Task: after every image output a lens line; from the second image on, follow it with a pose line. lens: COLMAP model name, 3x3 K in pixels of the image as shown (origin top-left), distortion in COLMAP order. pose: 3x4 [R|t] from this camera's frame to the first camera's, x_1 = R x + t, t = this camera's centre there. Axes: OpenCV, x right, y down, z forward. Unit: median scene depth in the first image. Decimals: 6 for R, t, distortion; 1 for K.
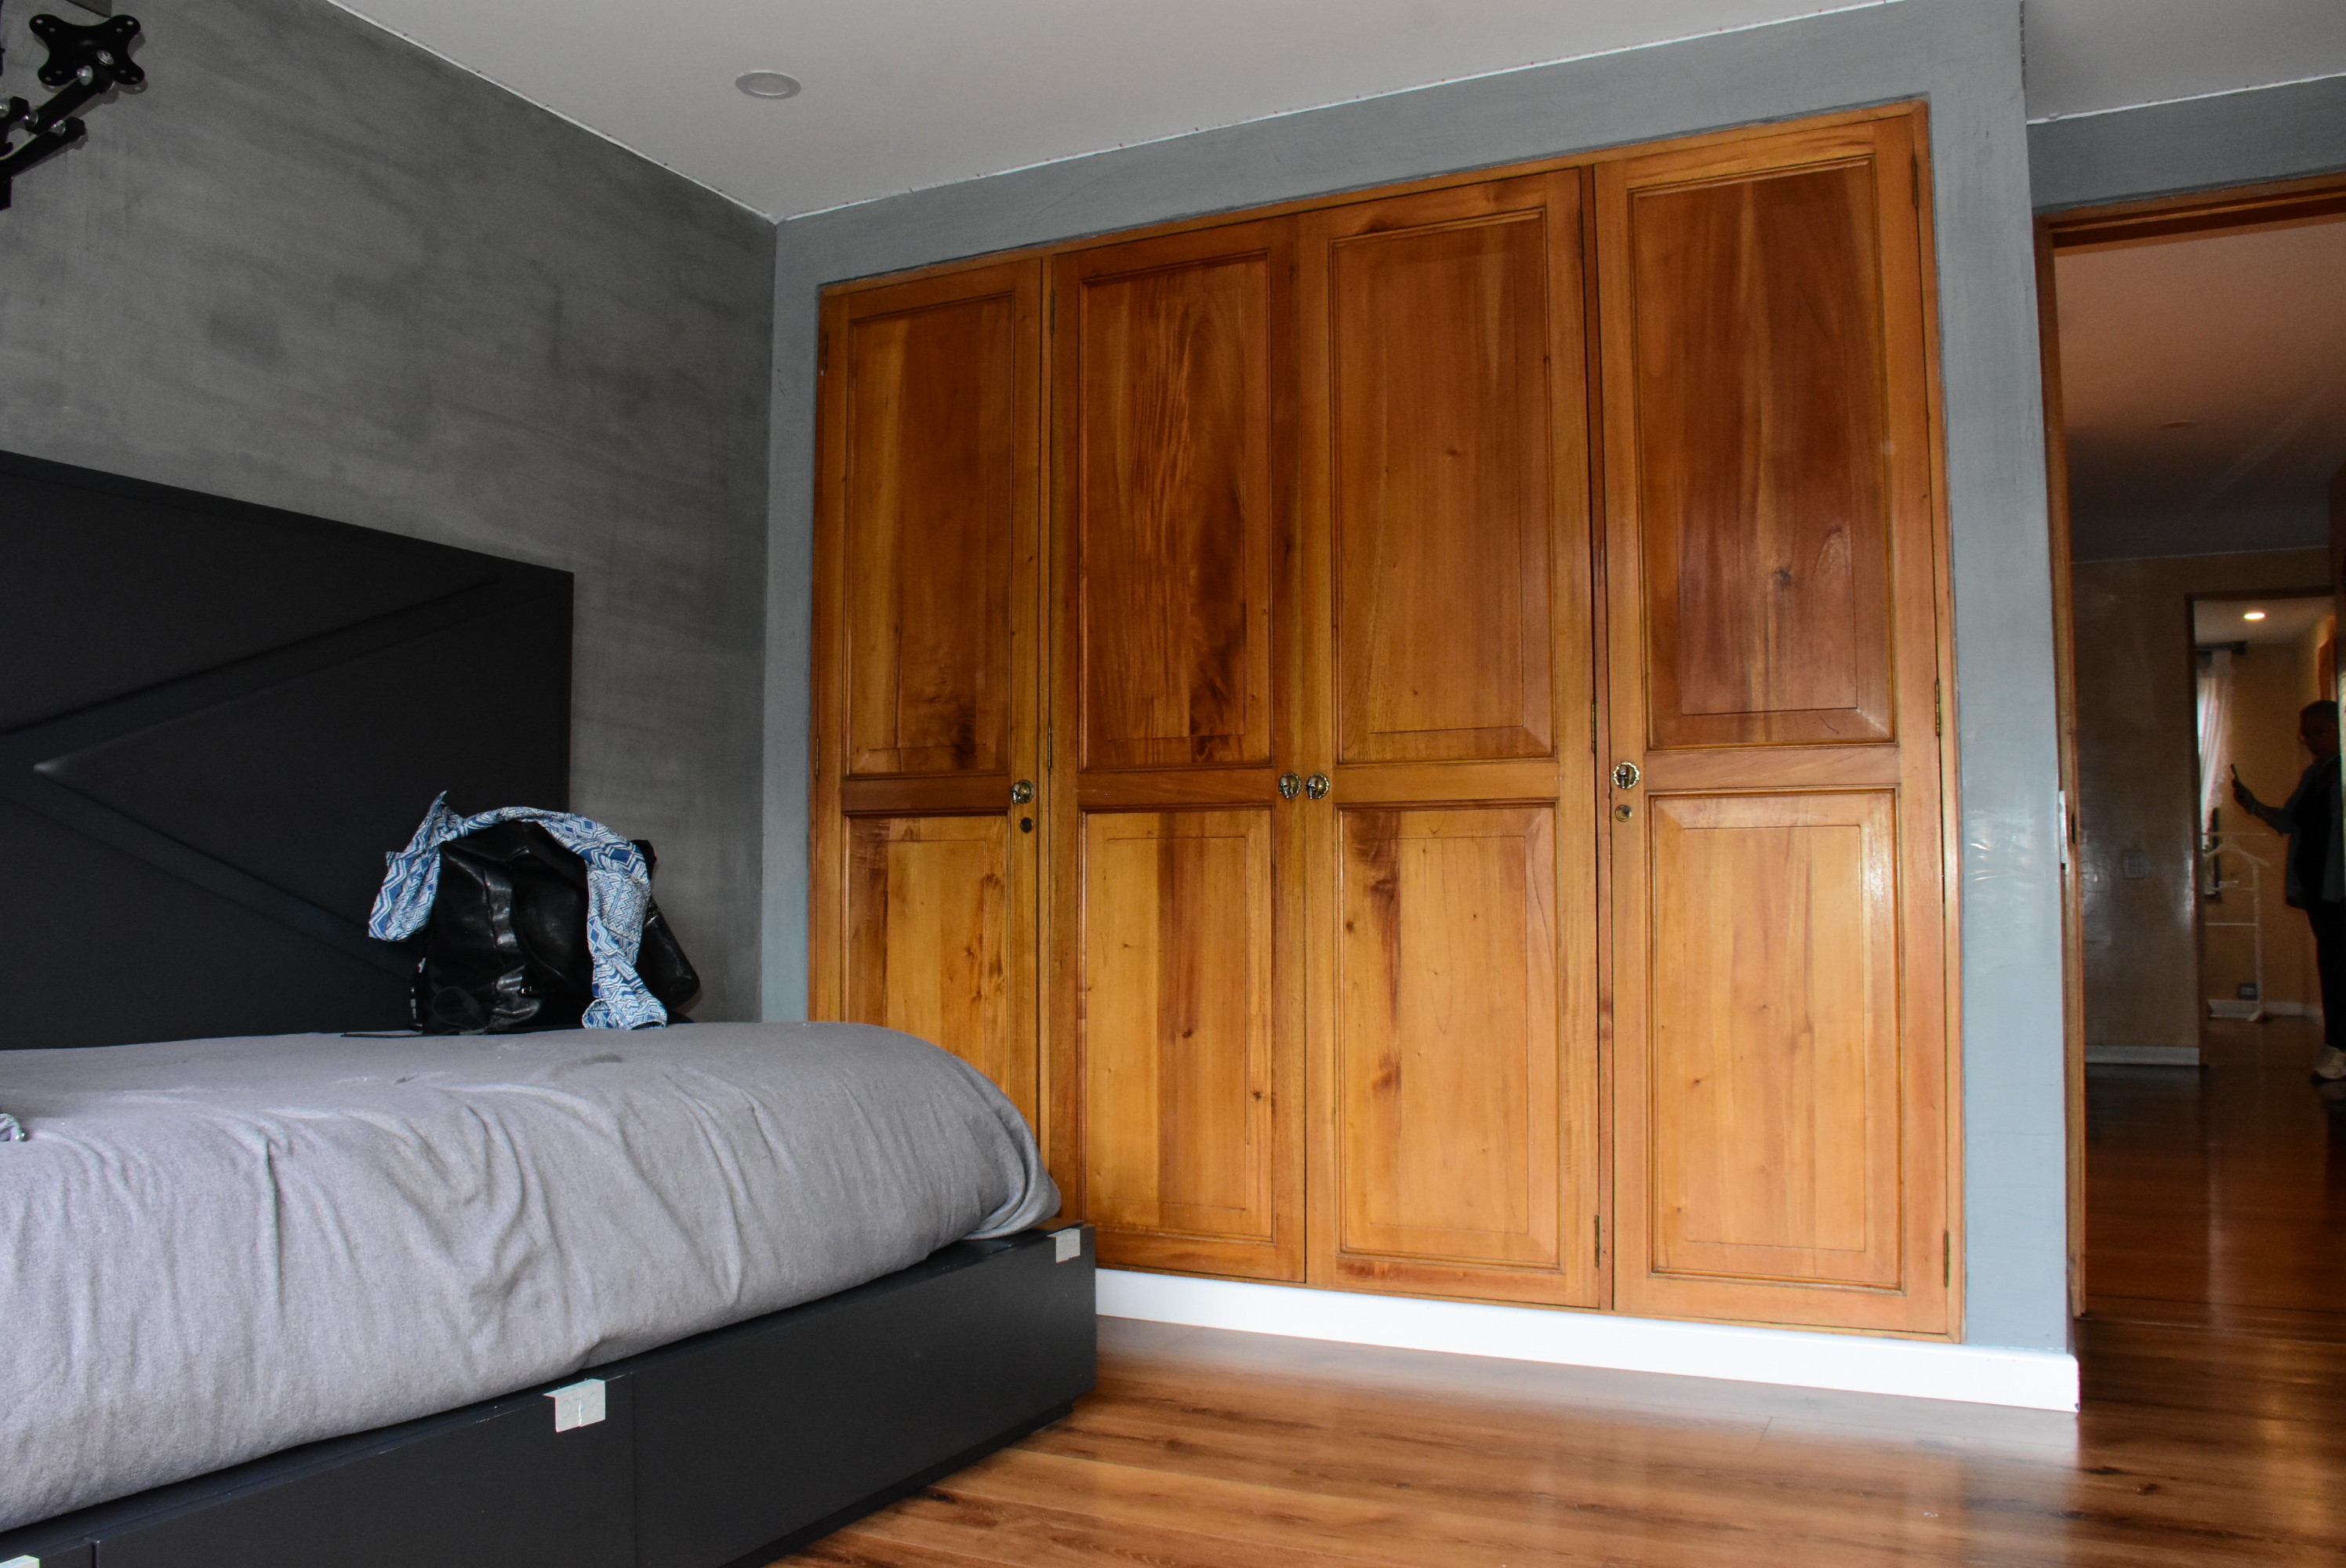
lens RADIAL K [[1981.7, 0, 1173.0], [0, 1981.7, 784.0], [0, 0, 1]] dist [0.001567, 0.004466]
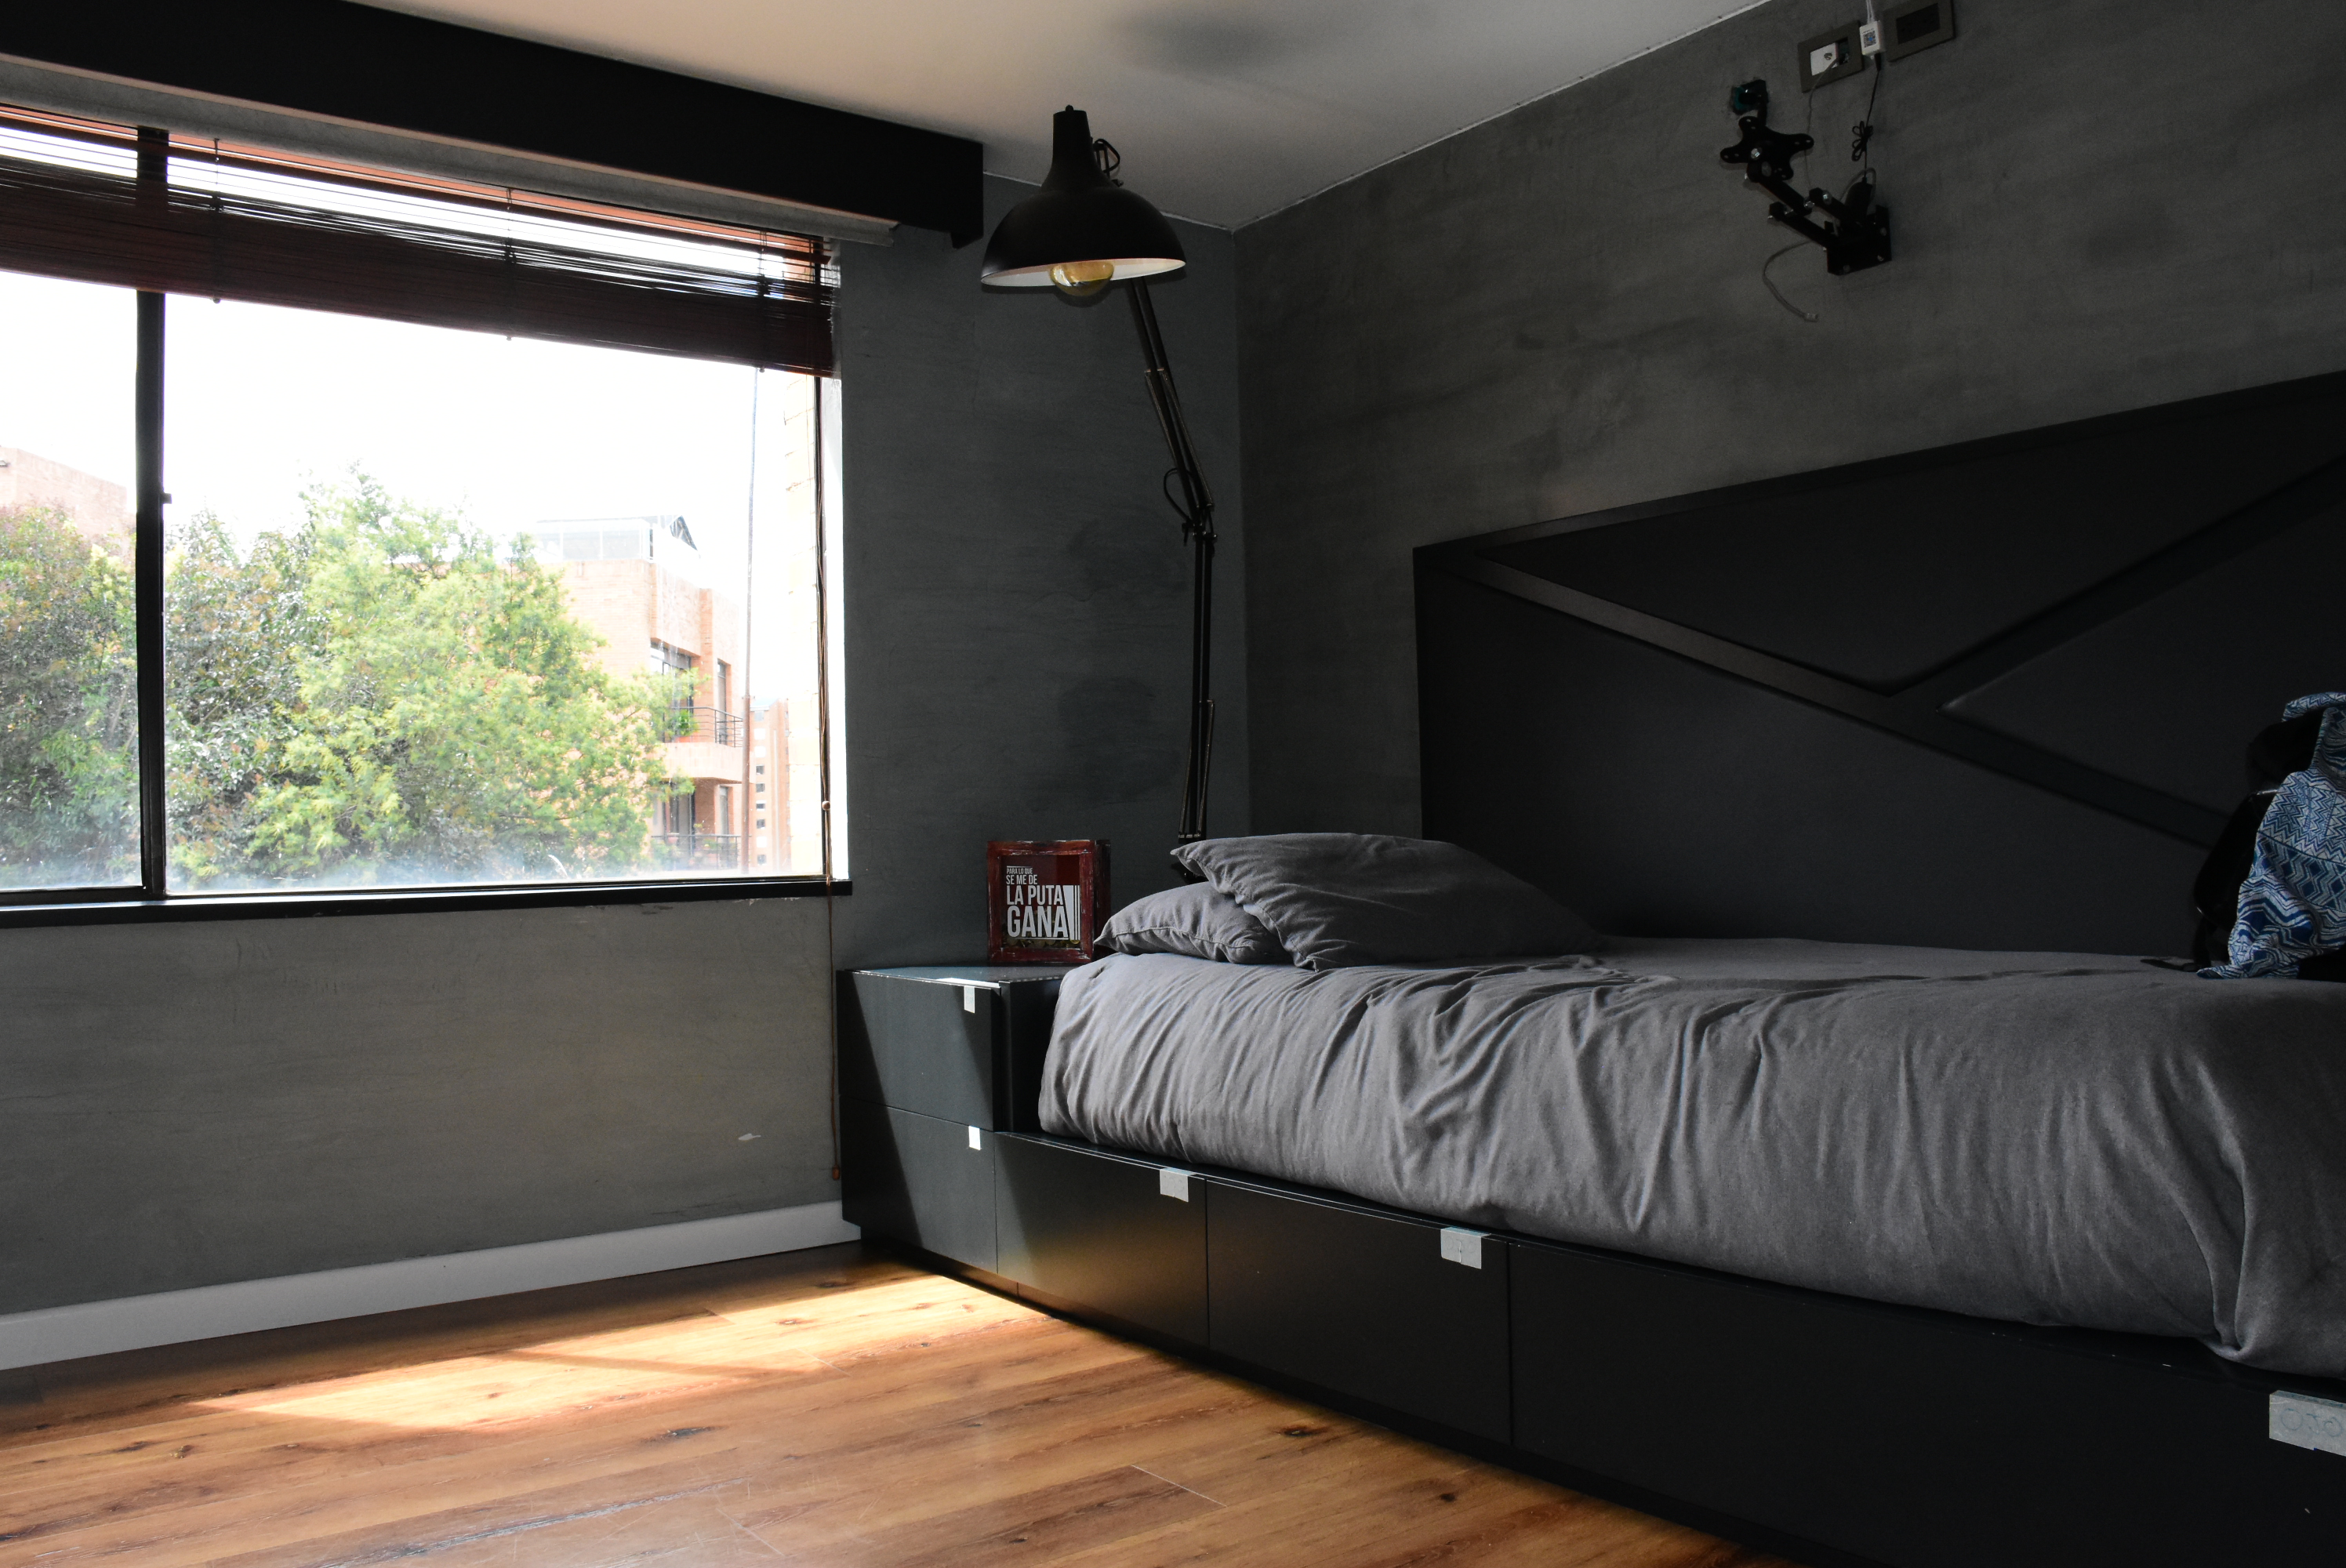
lens RADIAL K [[1981.7, 0, 1173.0], [0, 1981.7, 784.0], [0, 0, 1]] dist [0.001567, 0.004466]
pose [[-0.450889, -0.000098, -0.892580, 0.904220], [0.085679, 0.995378, -0.043390, 0.065368], [0.888458, -0.096039, -0.448796, 1.443841]]
